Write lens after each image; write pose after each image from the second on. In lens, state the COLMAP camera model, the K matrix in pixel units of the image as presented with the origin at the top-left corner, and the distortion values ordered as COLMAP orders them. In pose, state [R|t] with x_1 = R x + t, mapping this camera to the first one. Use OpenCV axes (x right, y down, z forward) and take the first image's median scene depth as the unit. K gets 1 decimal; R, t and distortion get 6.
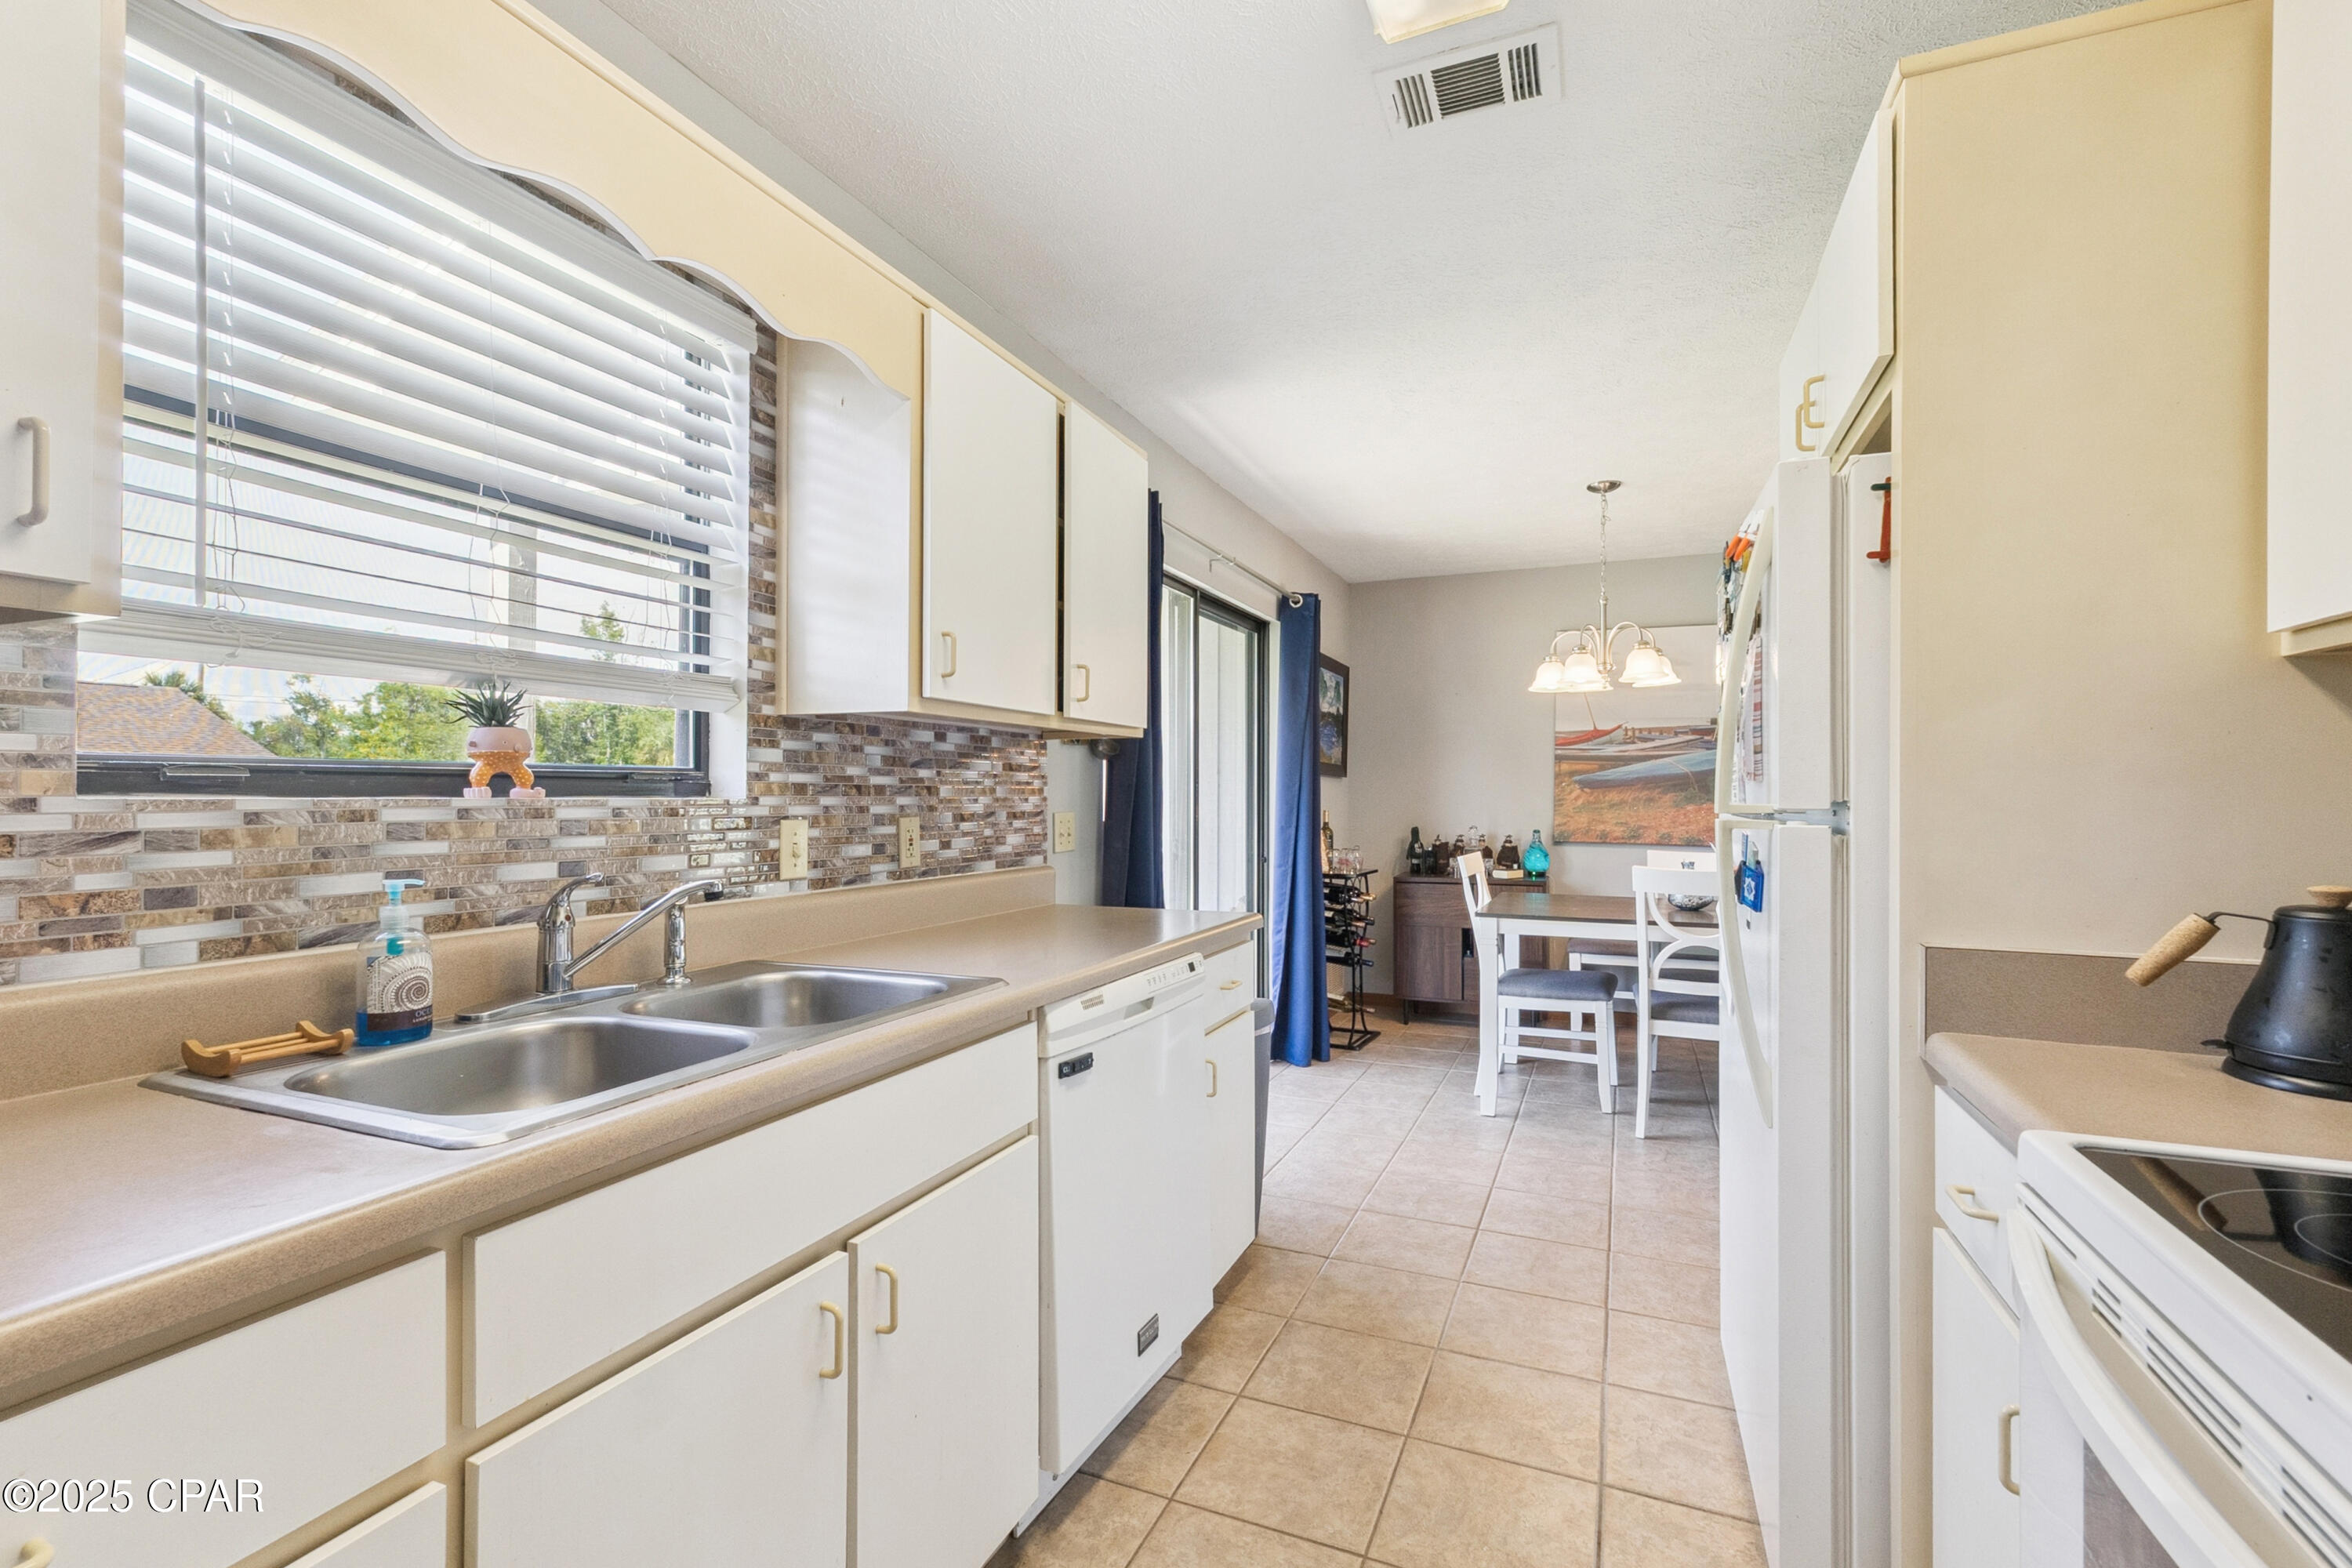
lens RADIAL K [[1045.3, 0, 1192.3], [0, 1045.3, 799.5], [0, 0, 1]] dist [-0.000588, -0.000103]
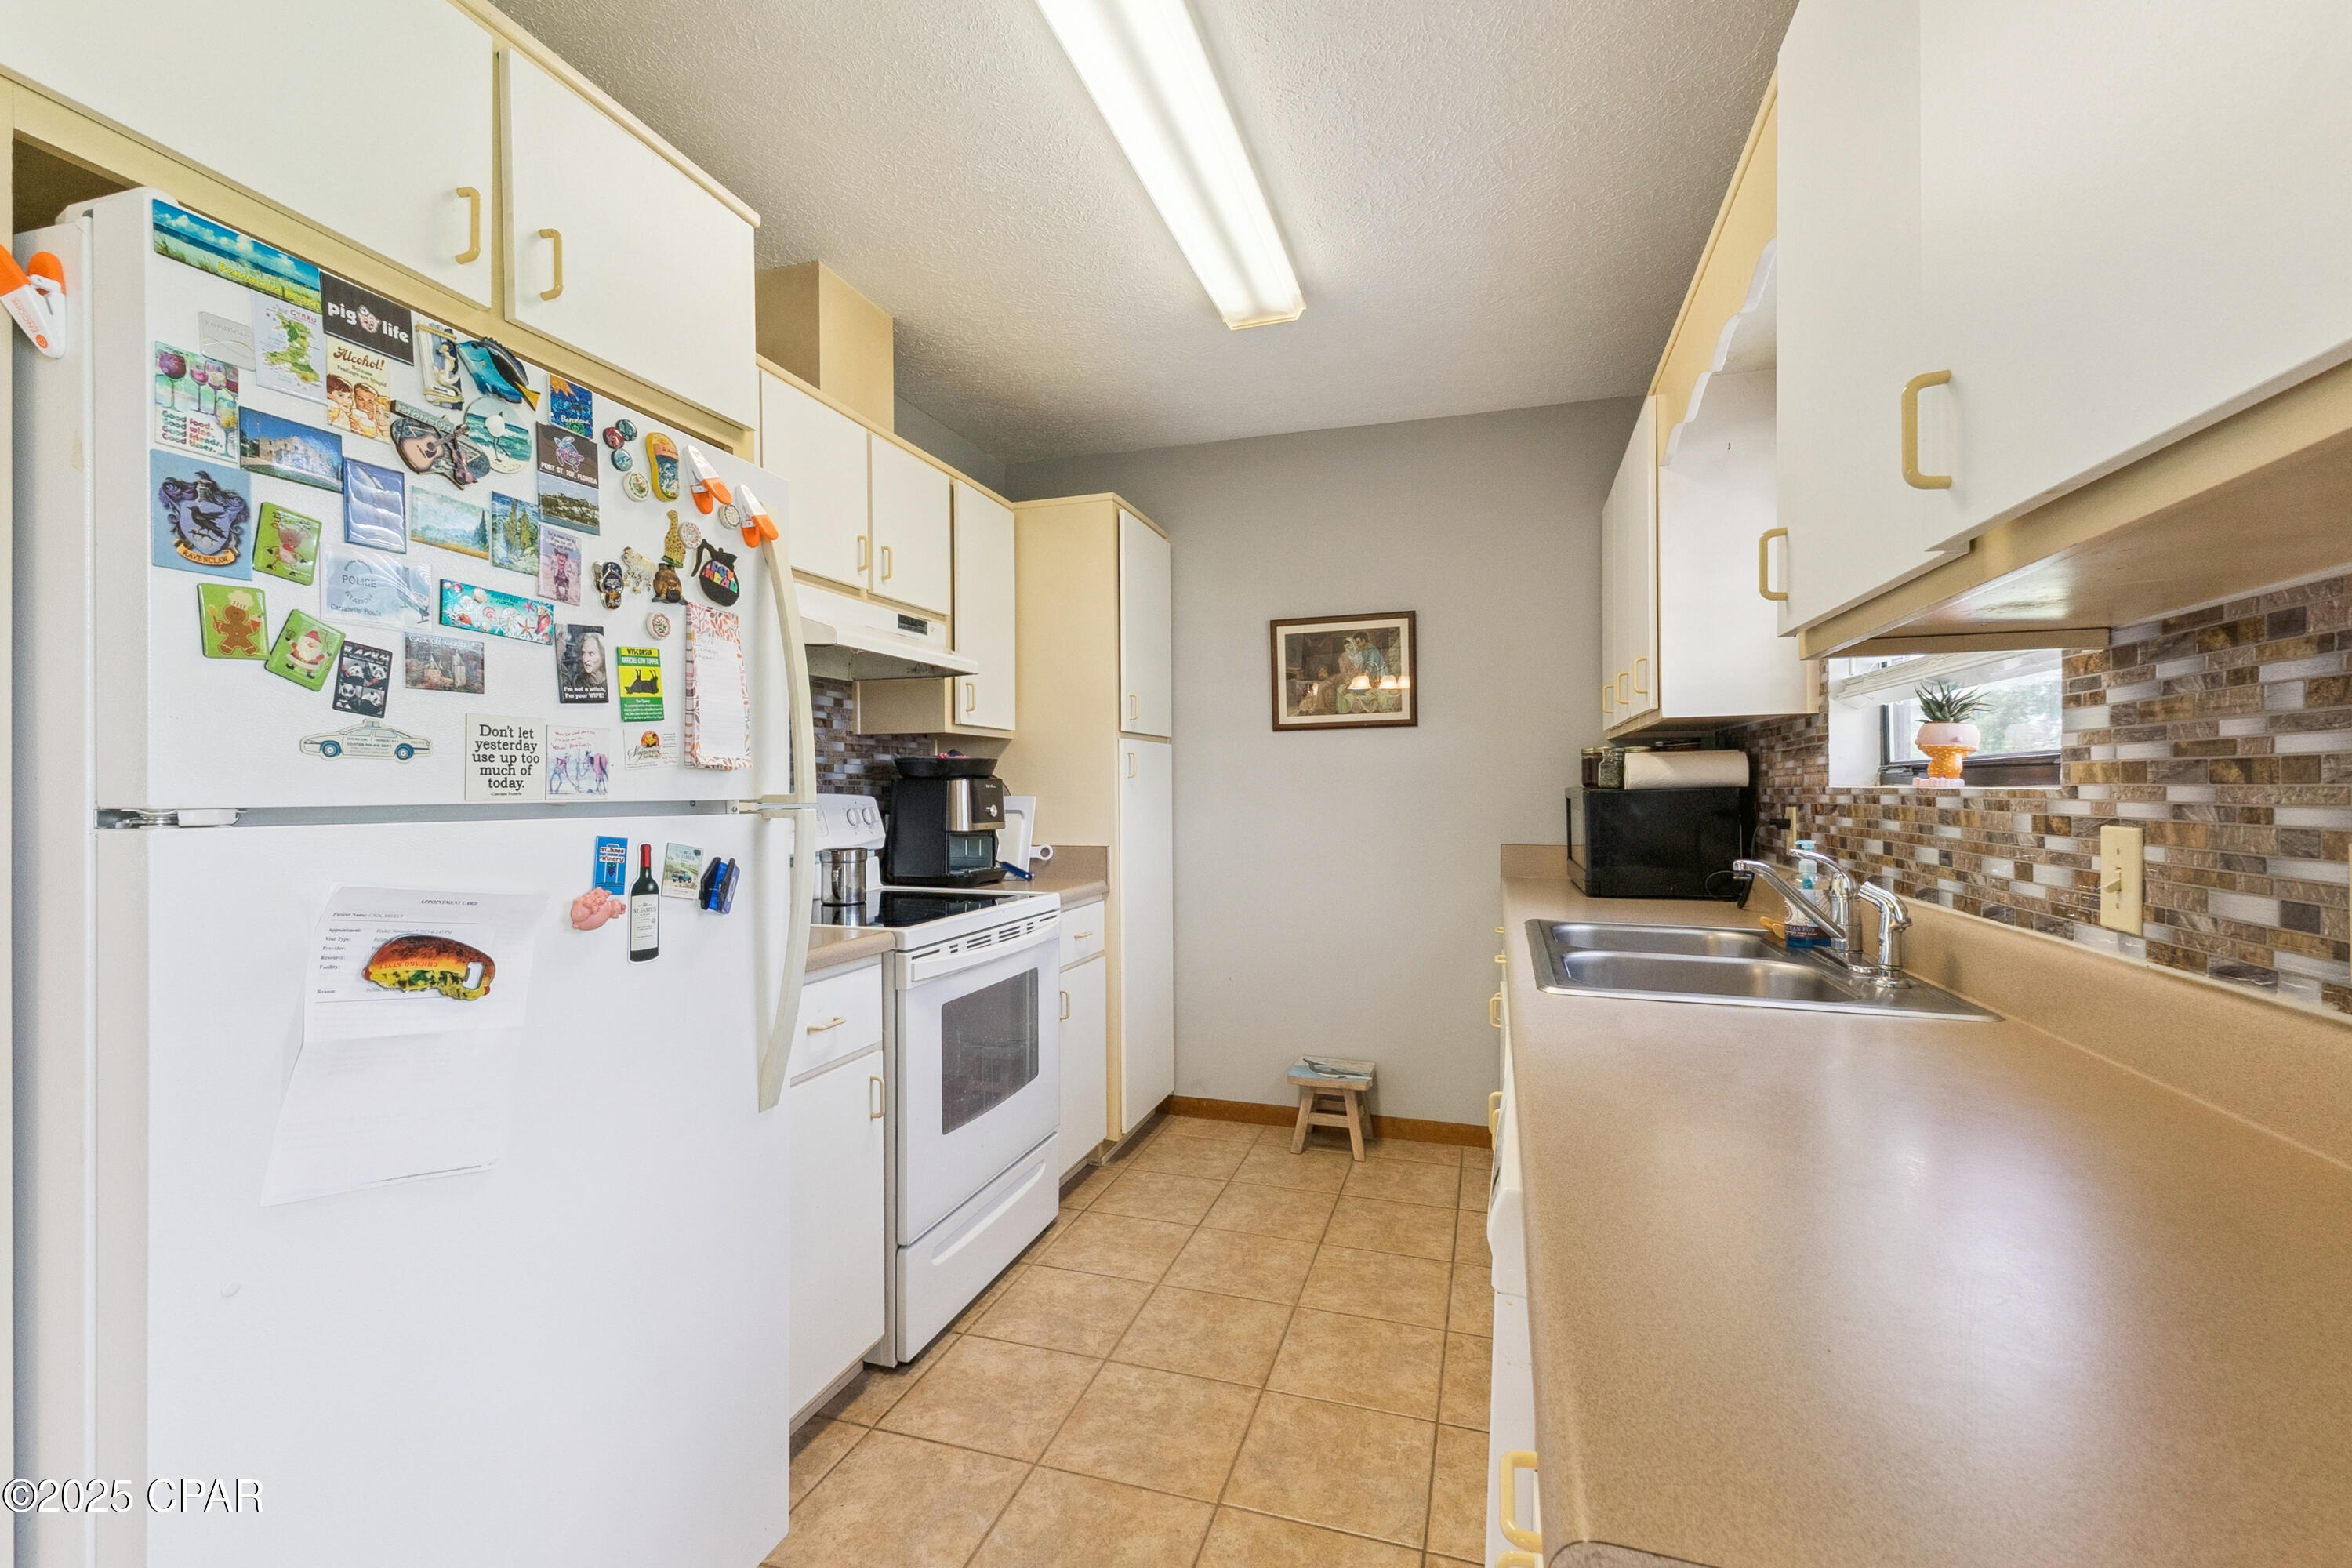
lens RADIAL K [[997.3, 0, 1176.3], [0, 997.3, 772.0], [0, 0, 1]] dist [-0.011773, -0.000499]
pose [[-0.995924, -0.021221, -0.087666, 0.162194], [-0.020717, 0.999763, -0.006661, 0.003776], [0.087787, -0.004817, -0.996128, 1.364725]]
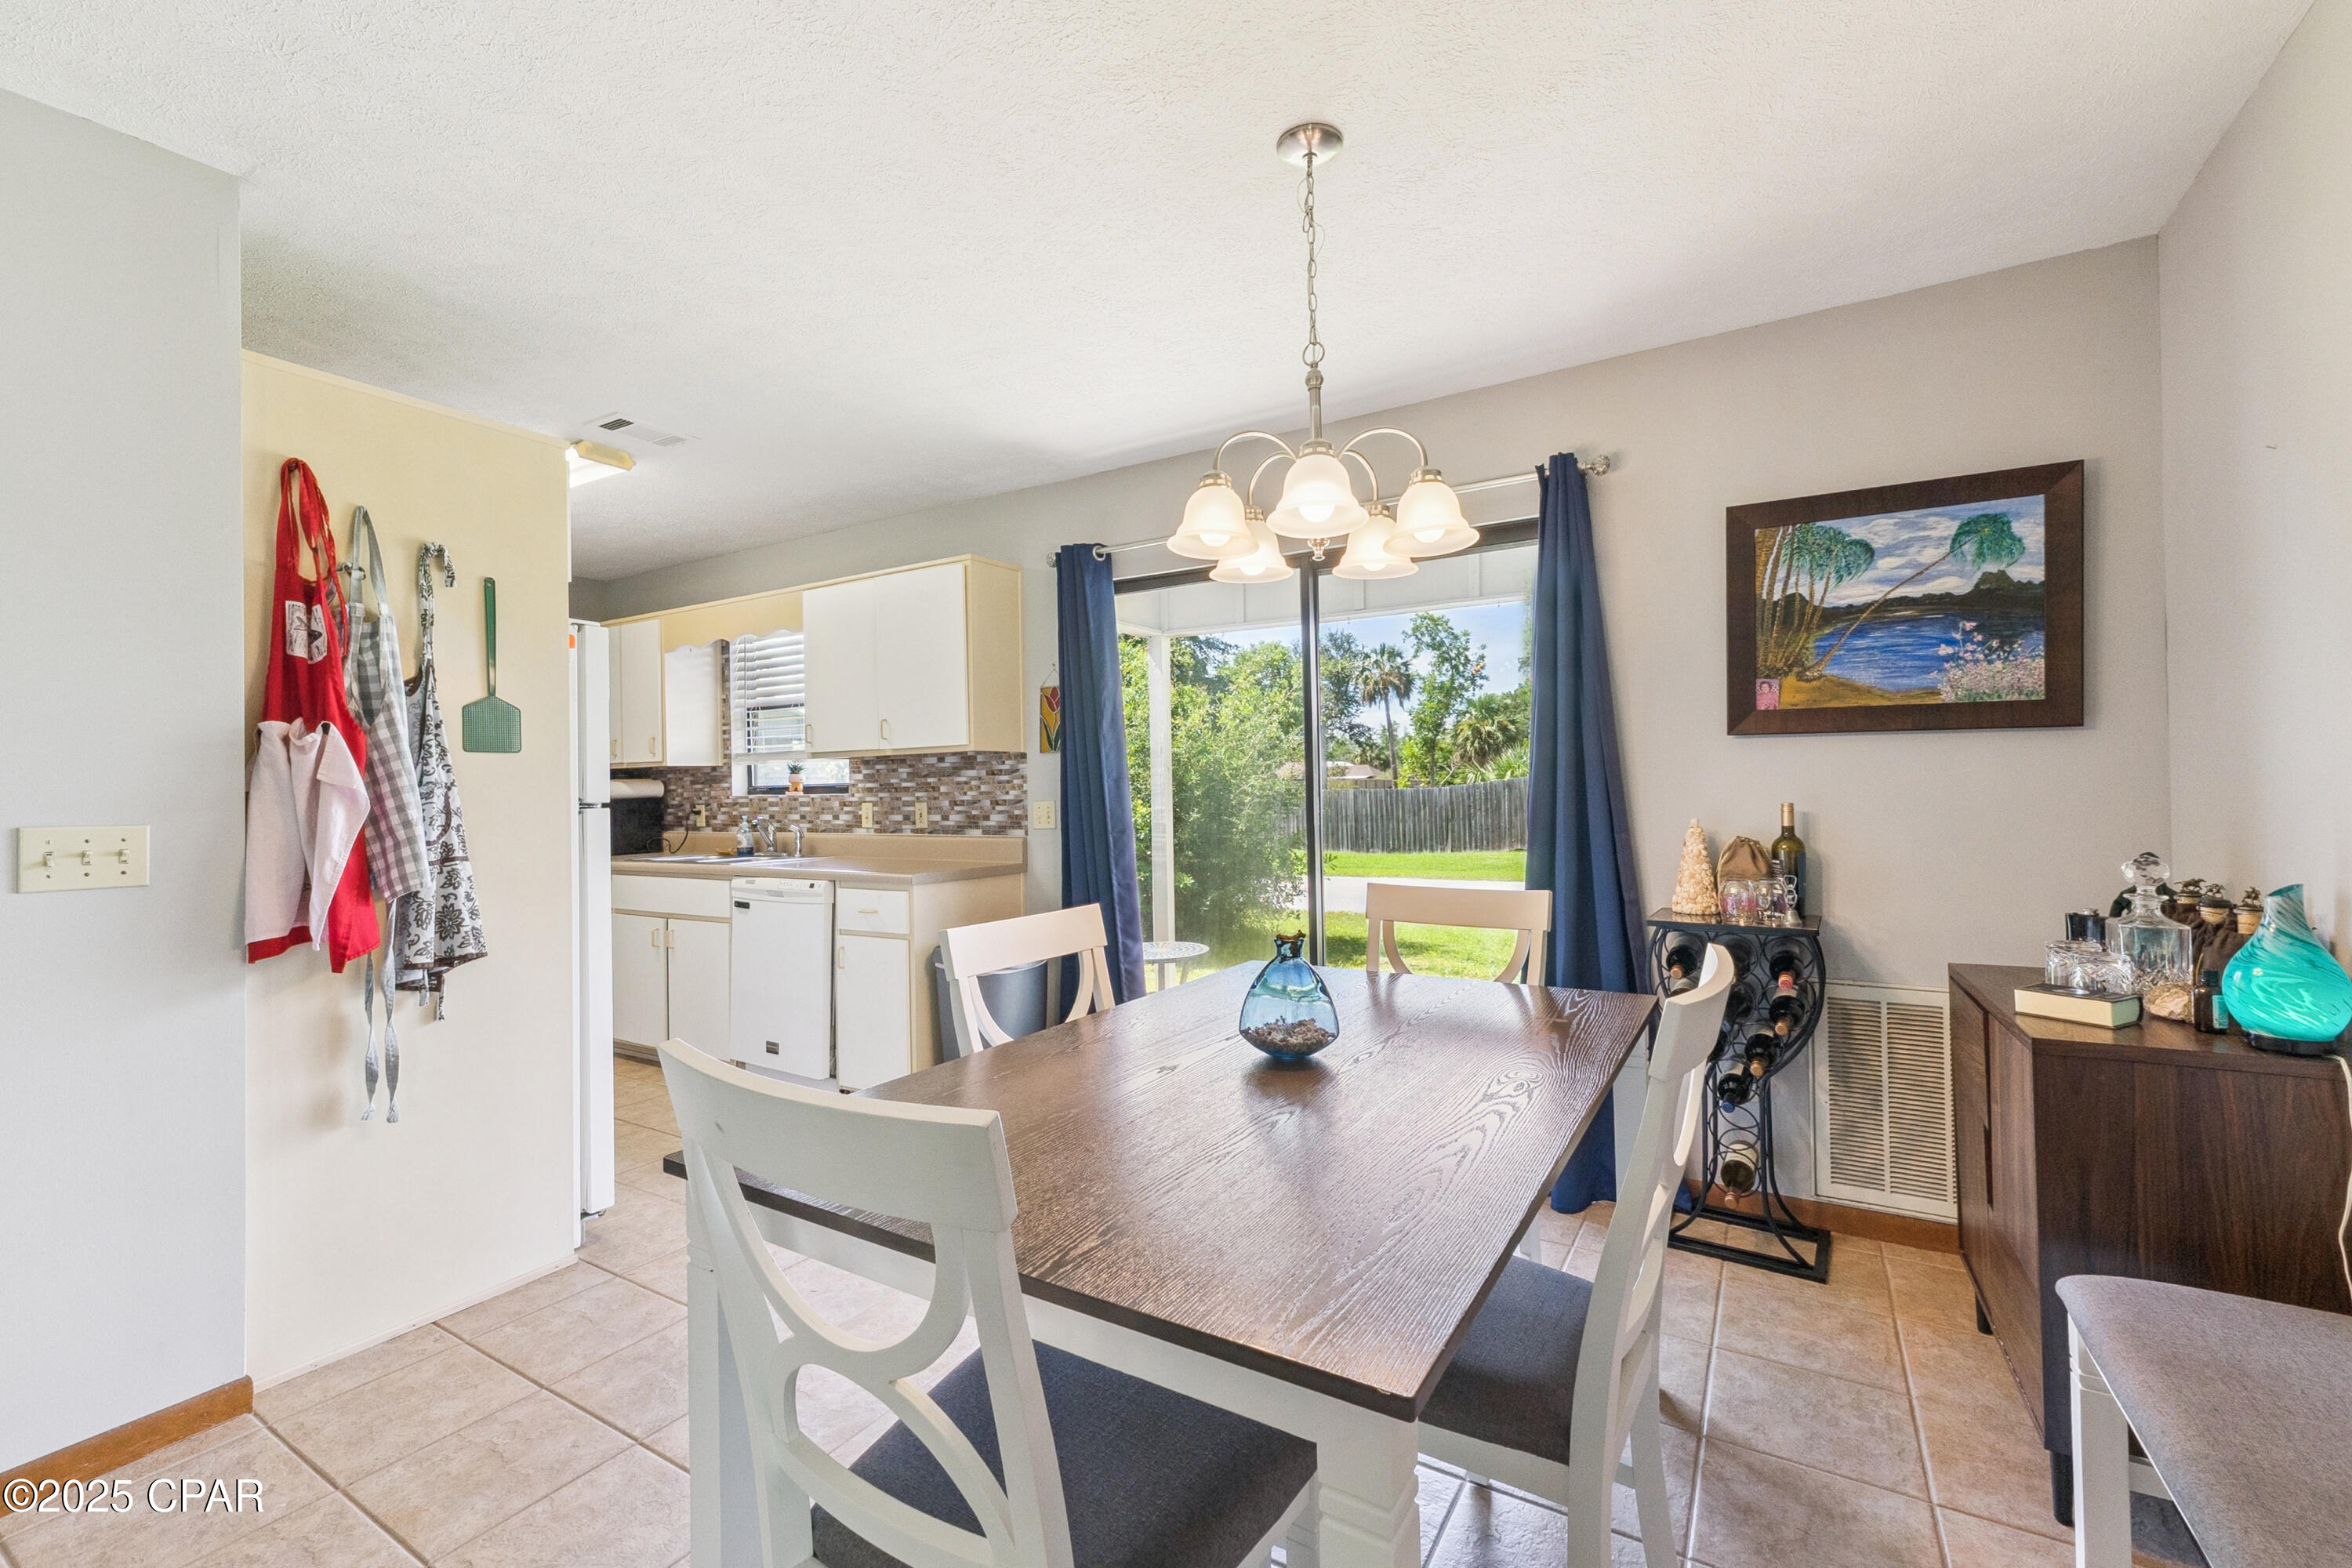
lens RADIAL K [[997.3, 0, 1176.3], [0, 997.3, 772.0], [0, 0, 1]] dist [-0.011773, -0.000499]
pose [[-0.154419, -0.015087, -0.987890, 1.625012], [0.014364, 0.999743, -0.017514, -0.001285], [0.987901, -0.016895, -0.154162, 1.885766]]
